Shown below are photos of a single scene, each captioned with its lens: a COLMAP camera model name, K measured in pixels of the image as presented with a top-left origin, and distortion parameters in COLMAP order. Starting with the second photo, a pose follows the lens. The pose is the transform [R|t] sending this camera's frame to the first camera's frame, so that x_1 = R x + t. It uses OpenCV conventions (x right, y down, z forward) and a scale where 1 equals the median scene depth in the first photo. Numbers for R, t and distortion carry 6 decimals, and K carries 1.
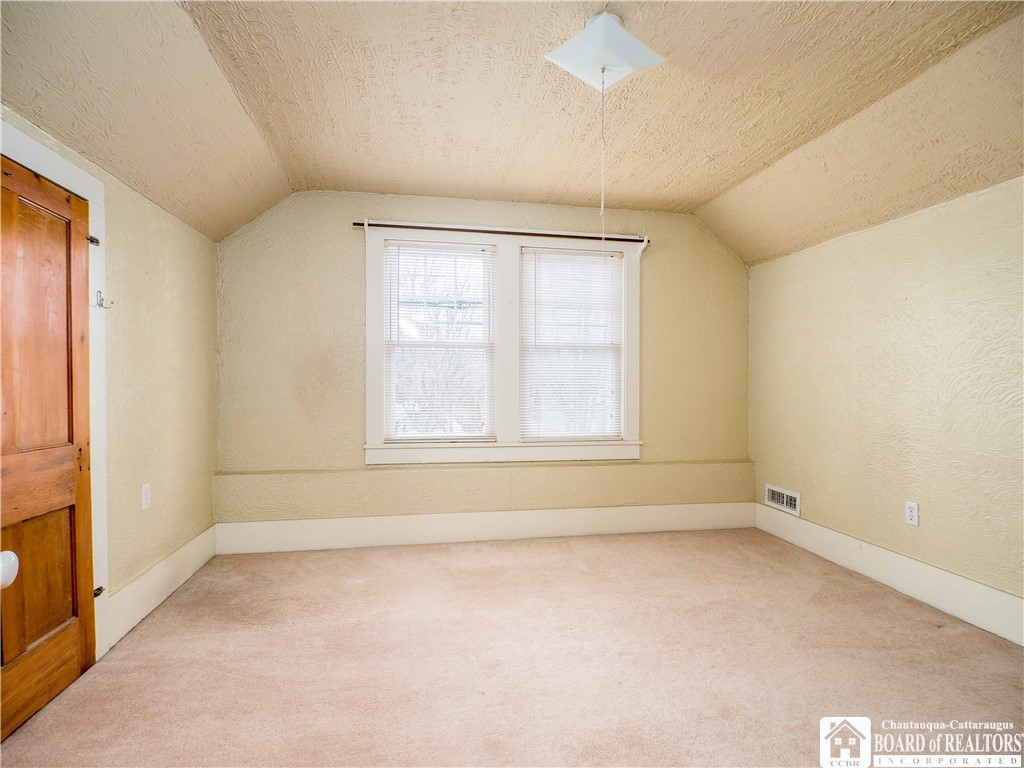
lens RADIAL K [[531.9, 0, 508.4], [0, 531.9, 392.3], [0, 0, 1]] dist [-0.000742, -0.017563]
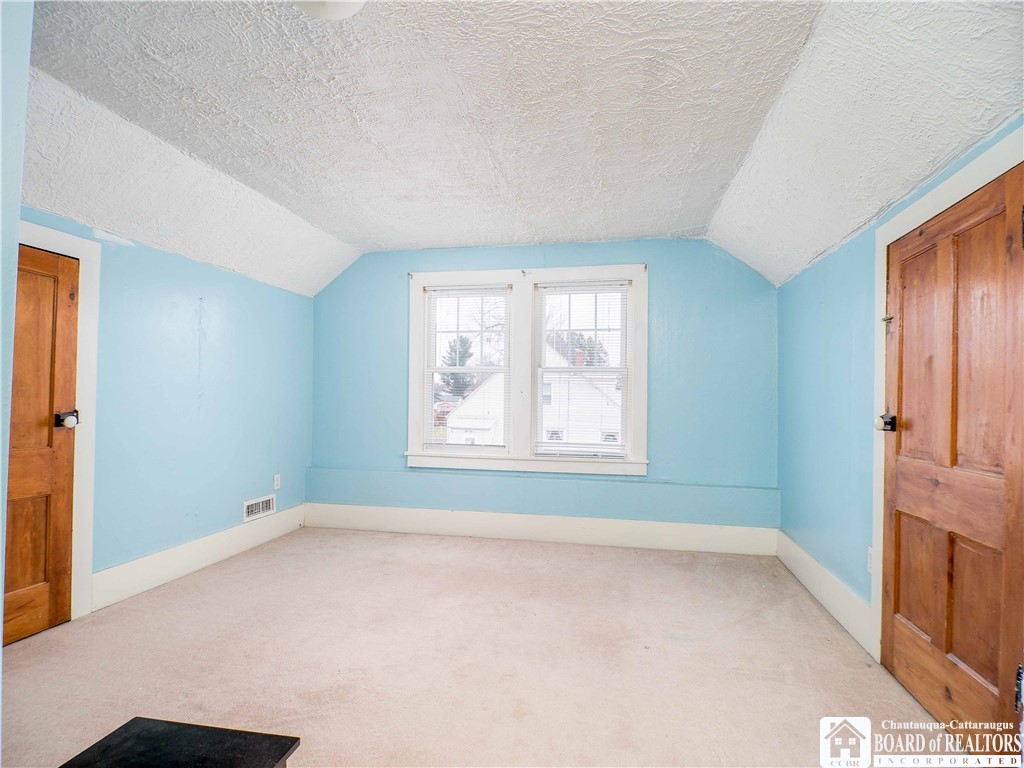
lens RADIAL K [[531.9, 0, 508.4], [0, 531.9, 392.3], [0, 0, 1]] dist [-0.000742, -0.017563]
pose [[0.929001, -0.000487, -0.370077, 0.380621], [-0.011817, 0.999450, -0.030979, -0.004457], [0.369888, 0.033153, 0.928485, -0.067825]]
